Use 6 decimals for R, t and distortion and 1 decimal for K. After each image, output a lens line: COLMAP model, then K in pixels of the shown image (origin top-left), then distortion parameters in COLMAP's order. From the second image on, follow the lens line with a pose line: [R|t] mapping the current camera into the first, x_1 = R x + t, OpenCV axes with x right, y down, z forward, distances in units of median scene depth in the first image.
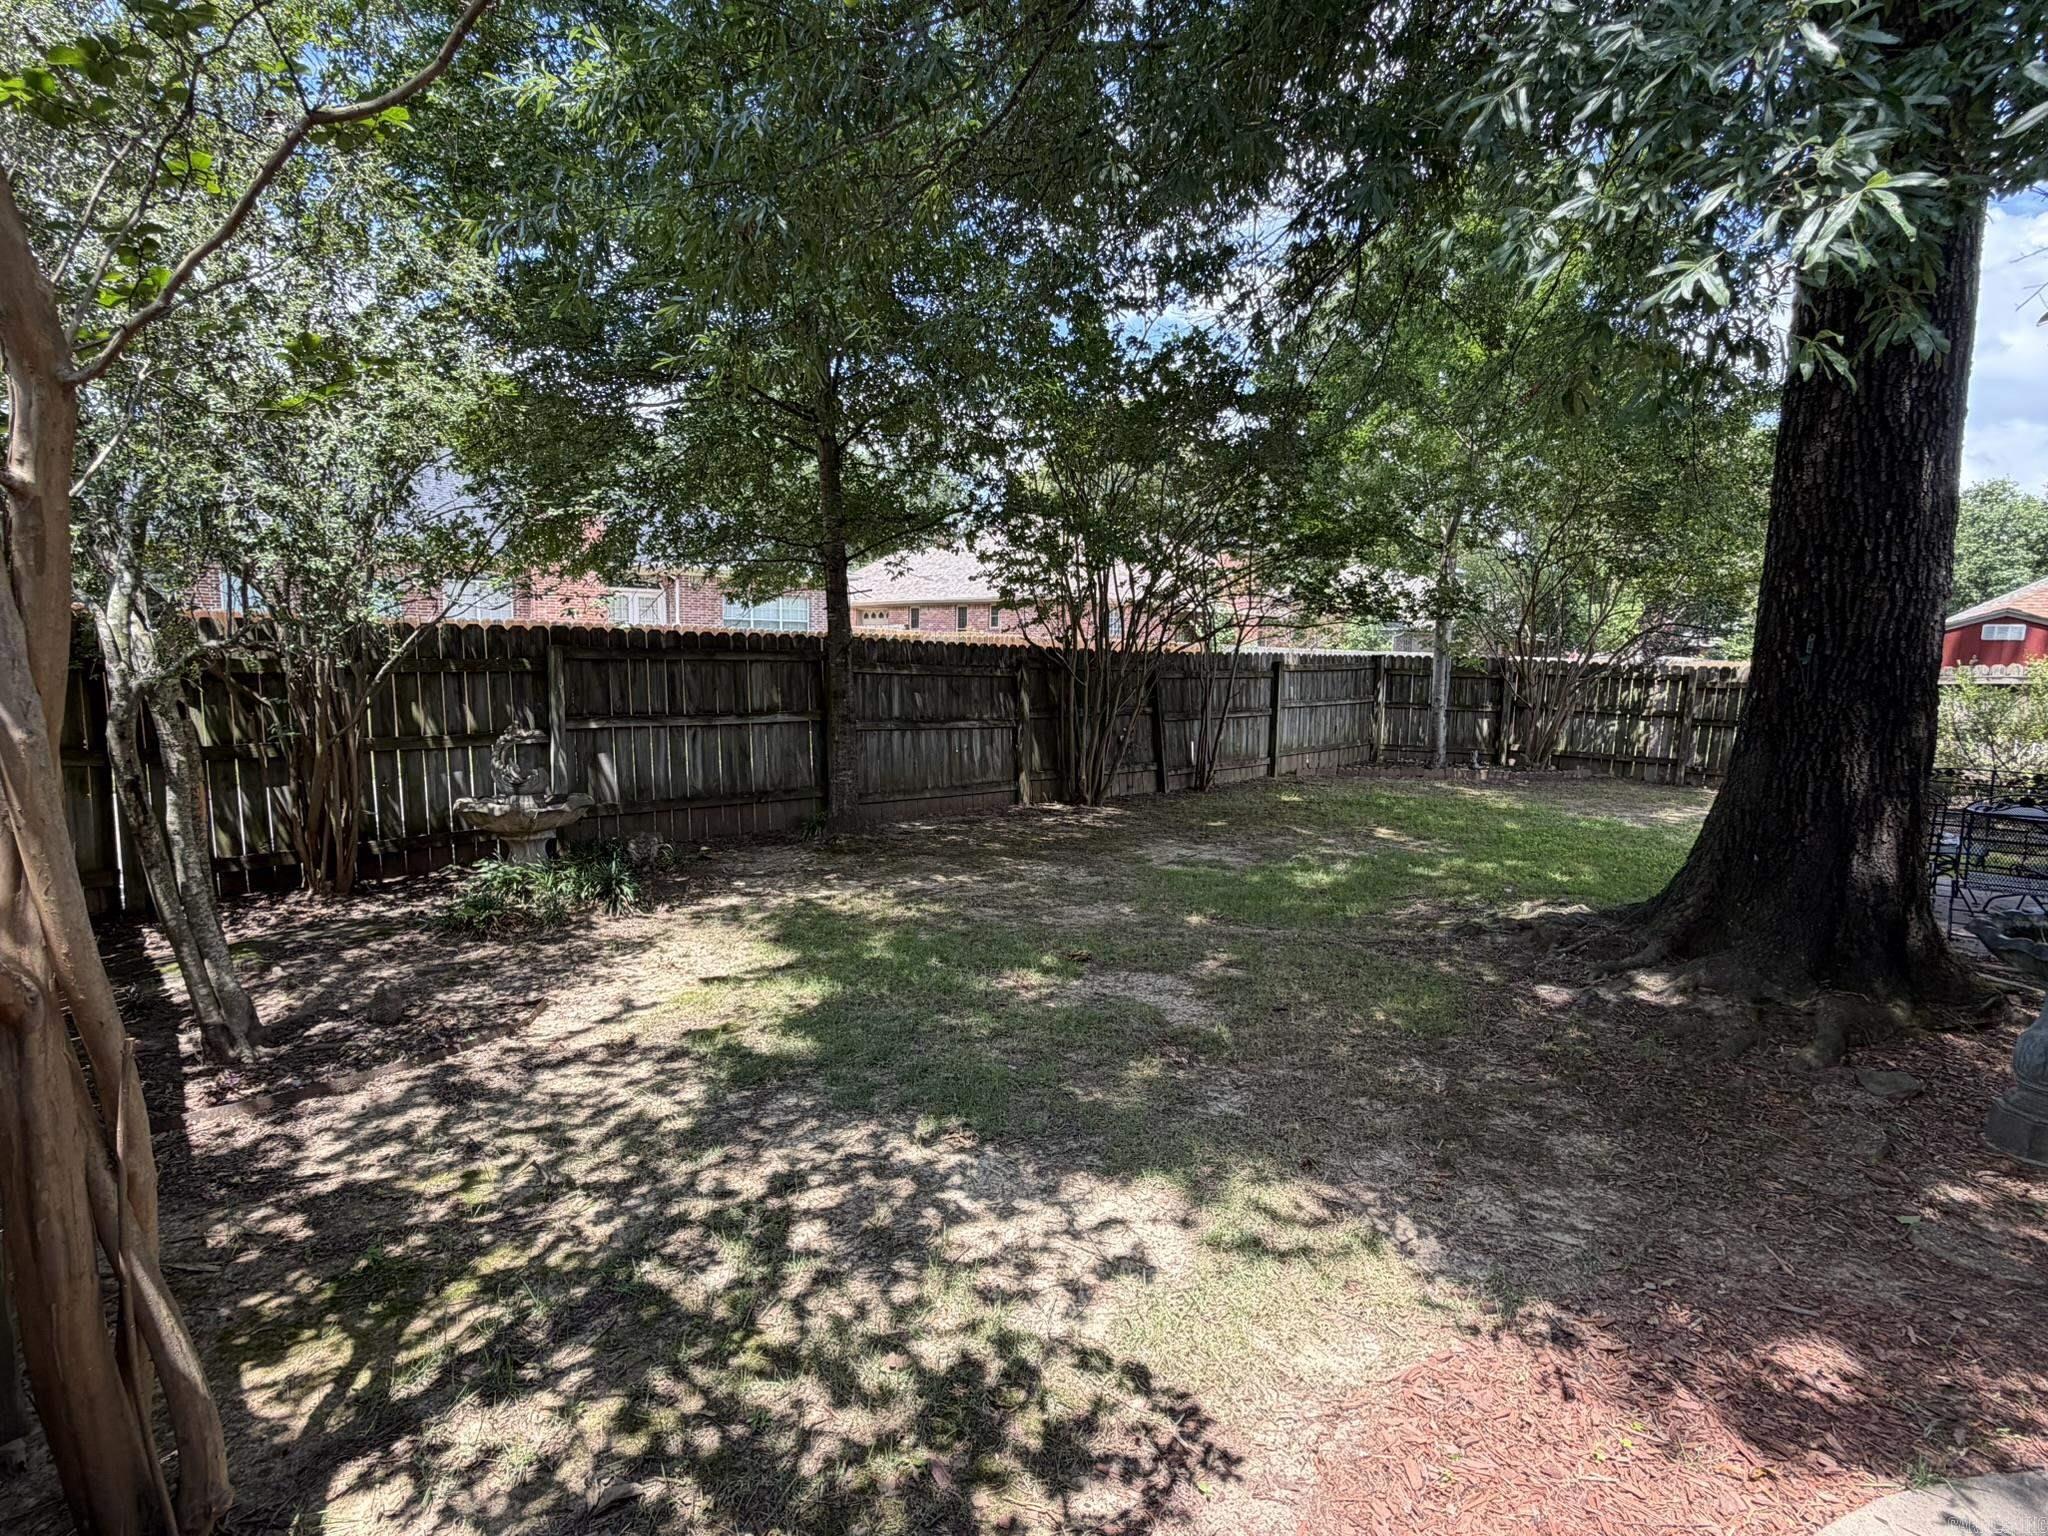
lens RADIAL K [[988.1, 0, 1024.0], [0, 988.1, 768.0], [0, 0, 1]] dist [0.000924, -0.000692]
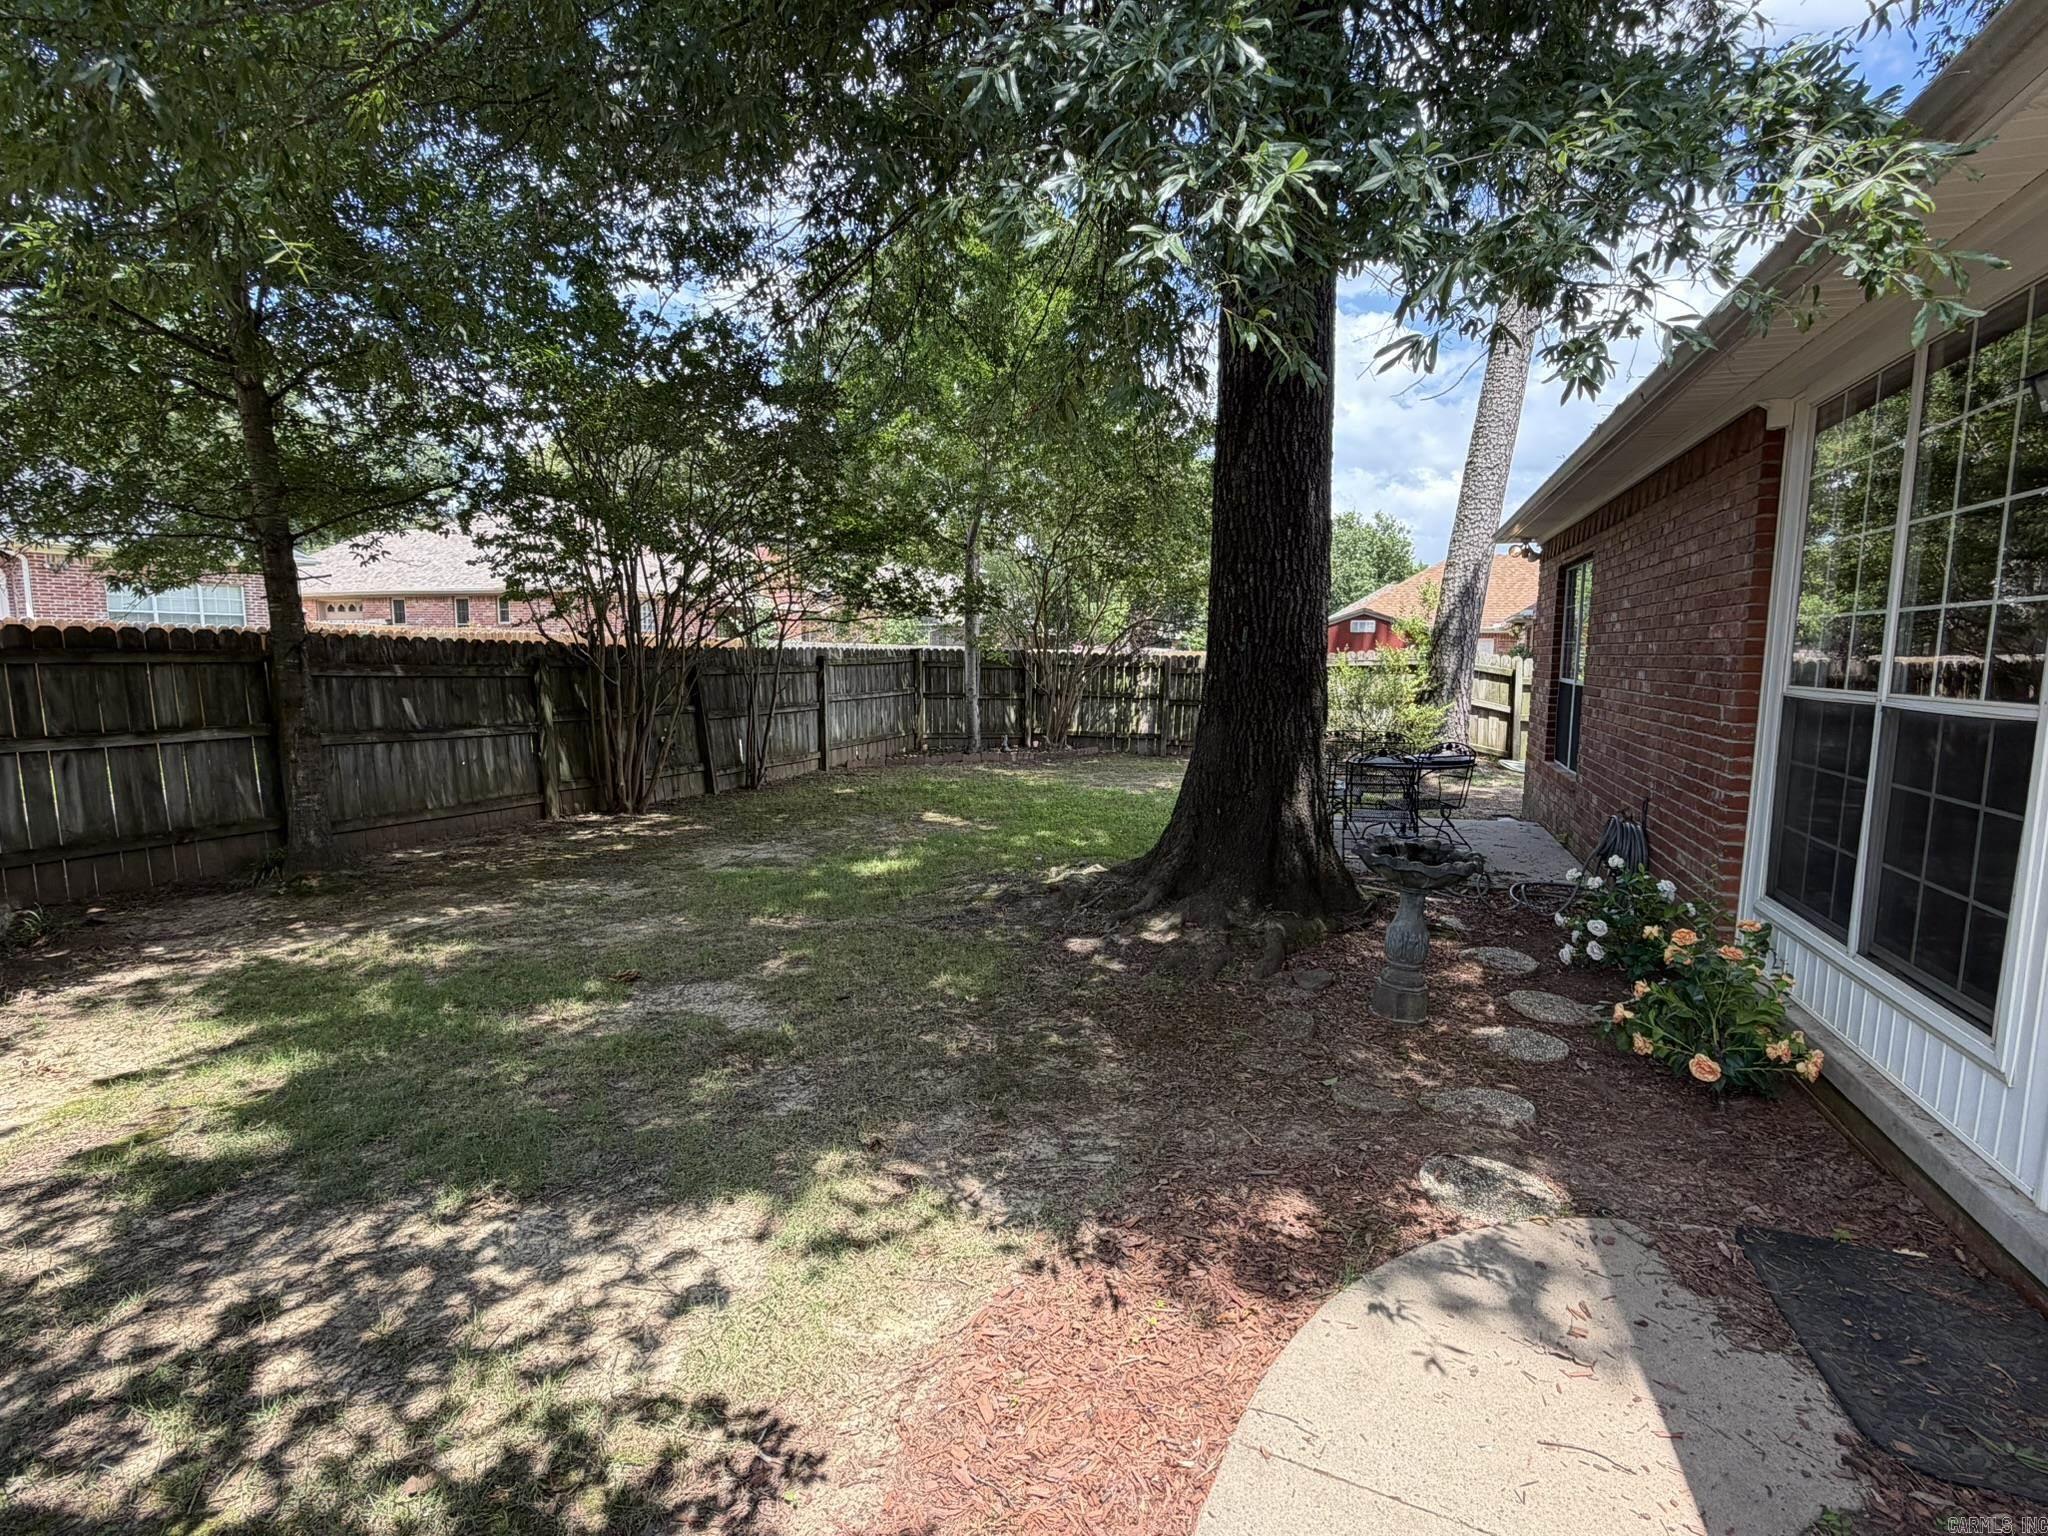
lens RADIAL K [[979.4, 0, 1027.1], [0, 979.4, 780.2], [0, 0, 1]] dist [0.001201, -0.001593]
pose [[0.900718, -0.066218, 0.429329, 0.008982], [0.059601, 0.997805, 0.028855, 0.002398], [-0.430297, -0.000402, 0.902687, 0.009241]]
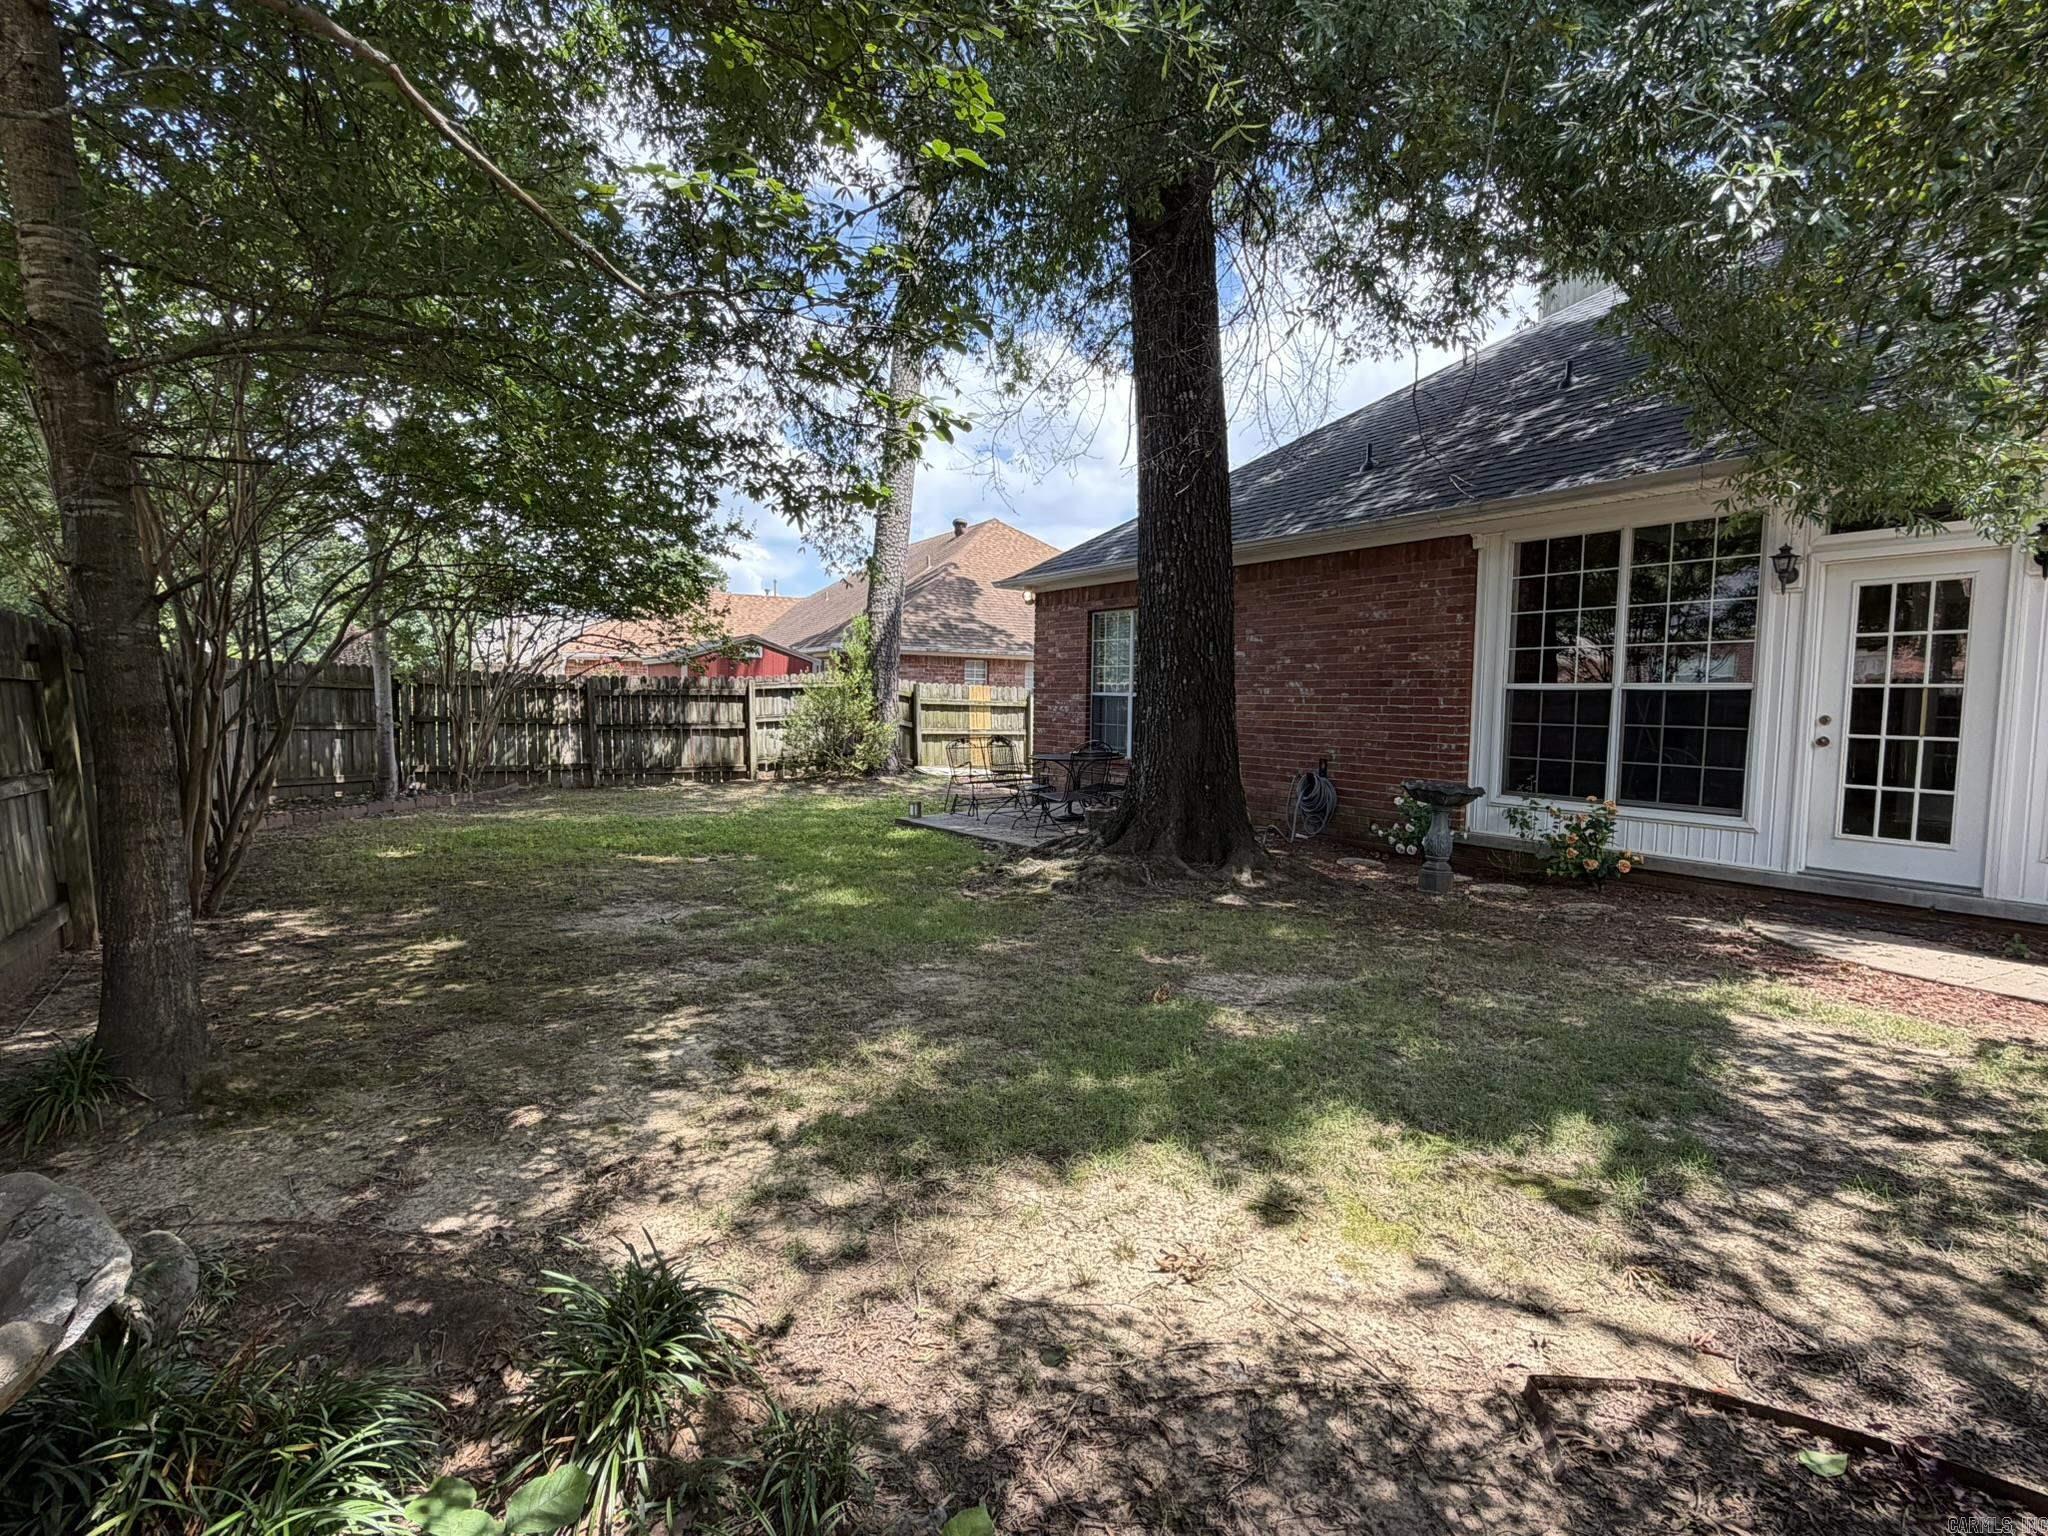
lens RADIAL K [[988.1, 0, 1024.0], [0, 988.1, 768.0], [0, 0, 1]] dist [0.000924, -0.000692]
pose [[0.191180, -0.082495, 0.978082, -0.783674], [0.106164, 0.992354, 0.062948, -0.065485], [-0.975797, 0.091802, 0.198477, 0.940604]]
